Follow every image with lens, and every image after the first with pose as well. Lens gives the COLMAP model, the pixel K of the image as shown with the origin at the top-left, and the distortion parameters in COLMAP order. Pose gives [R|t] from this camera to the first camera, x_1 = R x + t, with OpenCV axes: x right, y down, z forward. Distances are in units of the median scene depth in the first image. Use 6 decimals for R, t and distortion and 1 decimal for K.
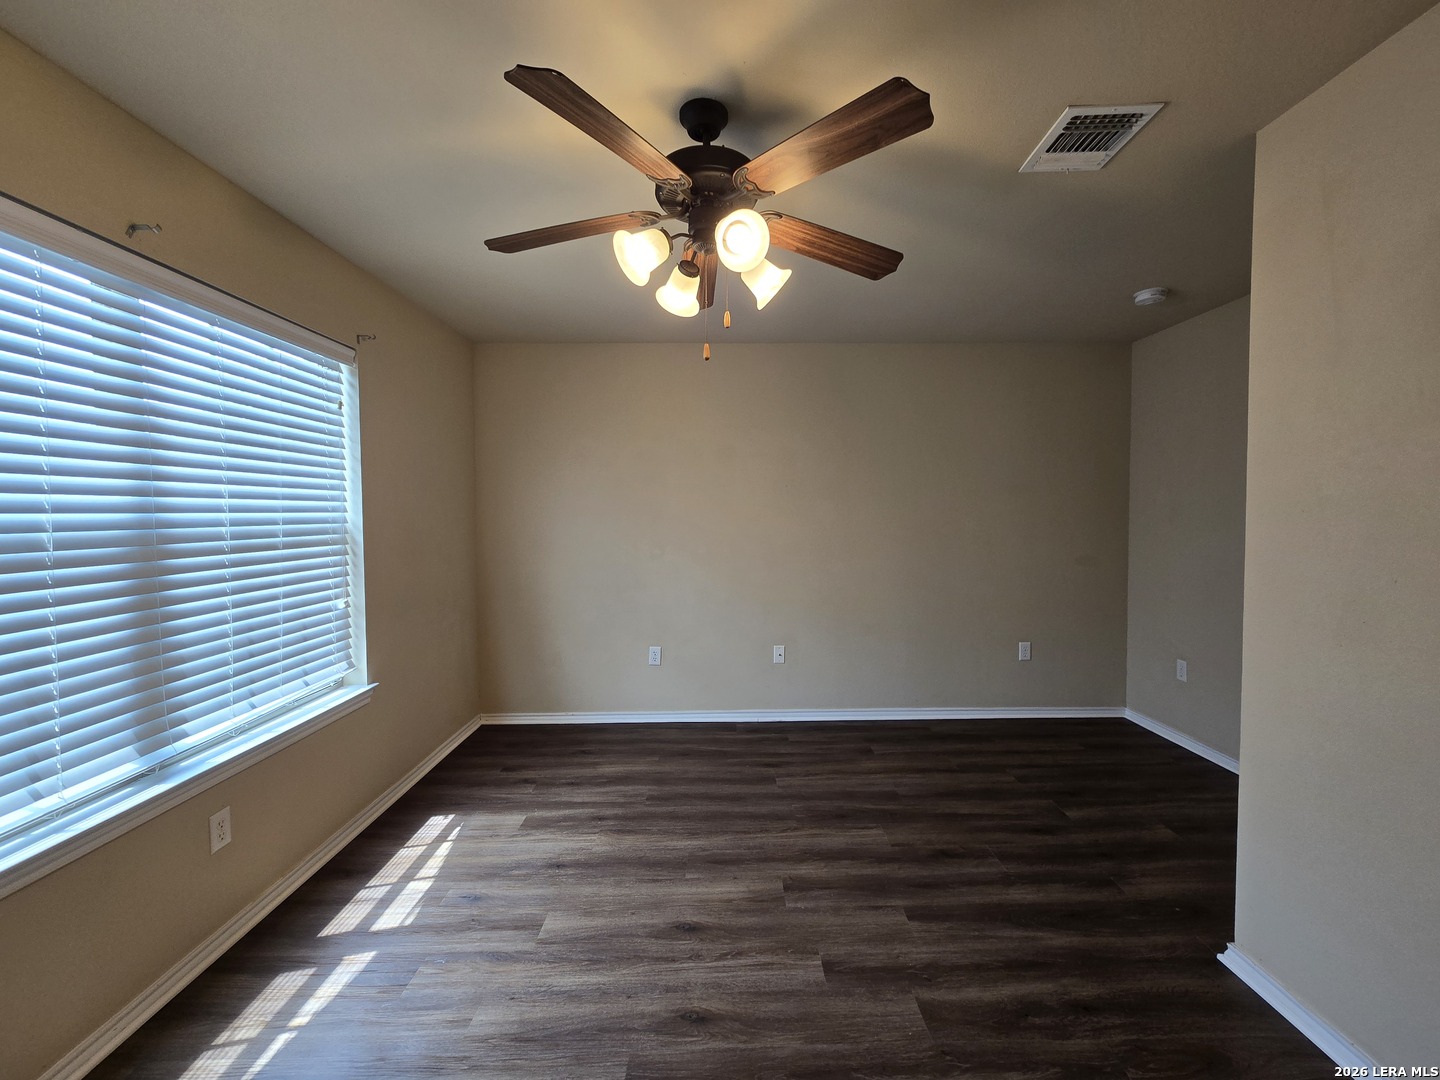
lens RADIAL K [[593.7, 0, 733.0], [0, 593.7, 535.4], [0, 0, 1]] dist [-0.000205, 0.001949]
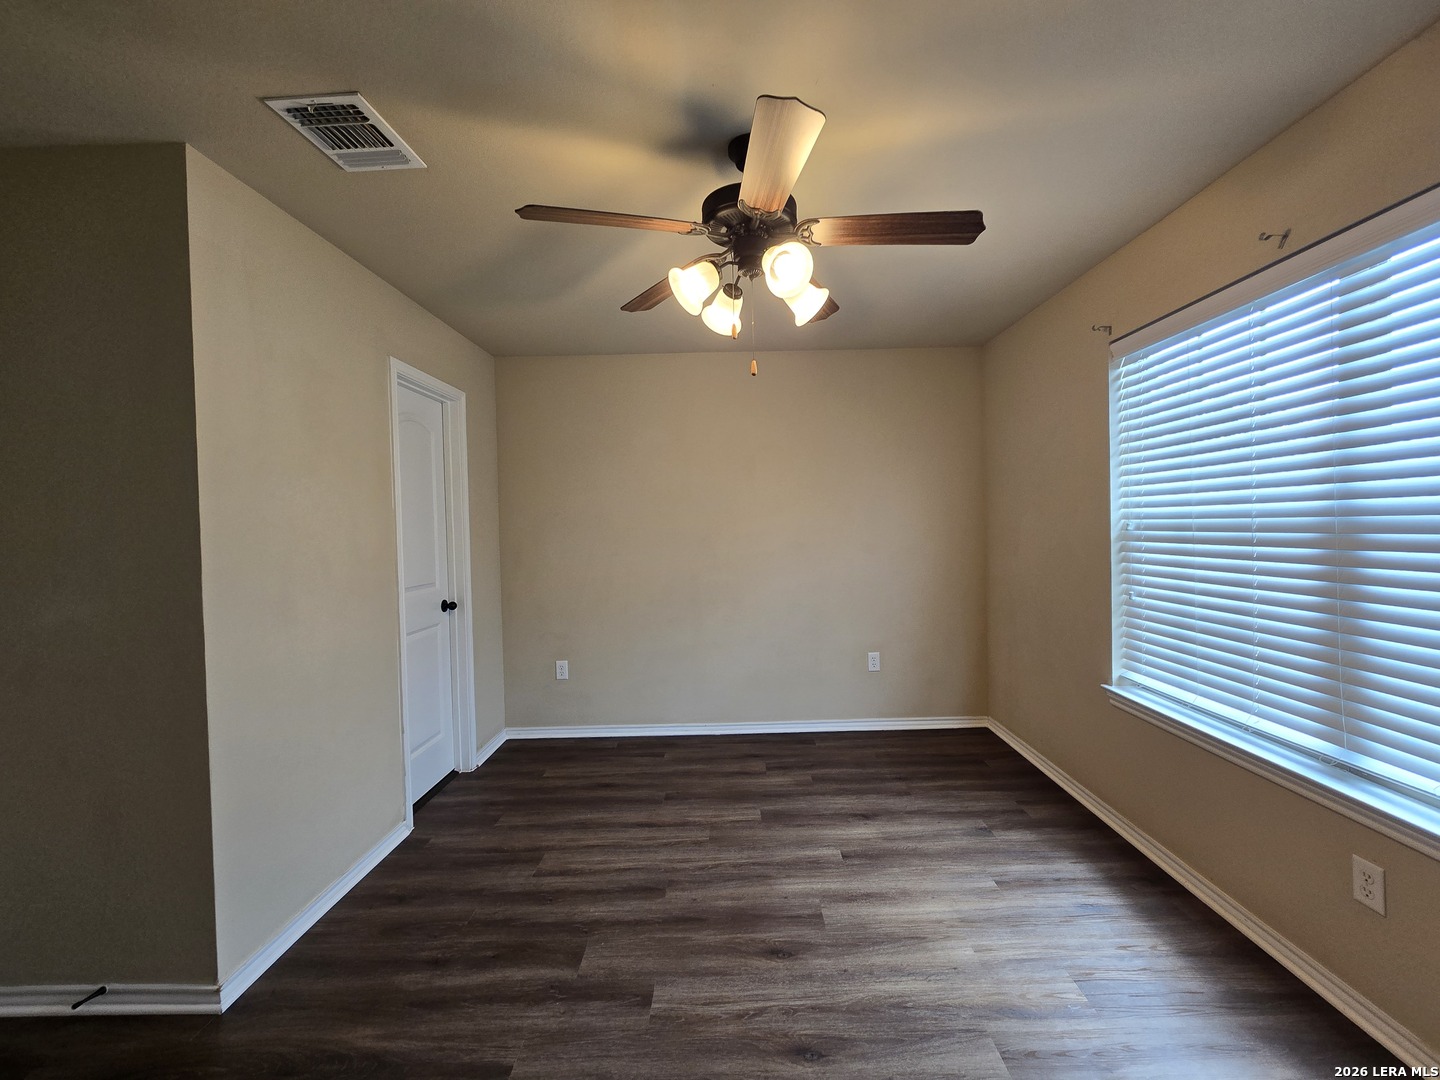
lens RADIAL K [[593.7, 0, 733.0], [0, 593.7, 535.4], [0, 0, 1]] dist [-0.000205, 0.001949]
pose [[-0.999521, 0.026779, 0.015496, -0.009864], [0.027576, 0.998177, 0.053695, -0.047320], [-0.014030, 0.054097, -0.998437, 1.578554]]
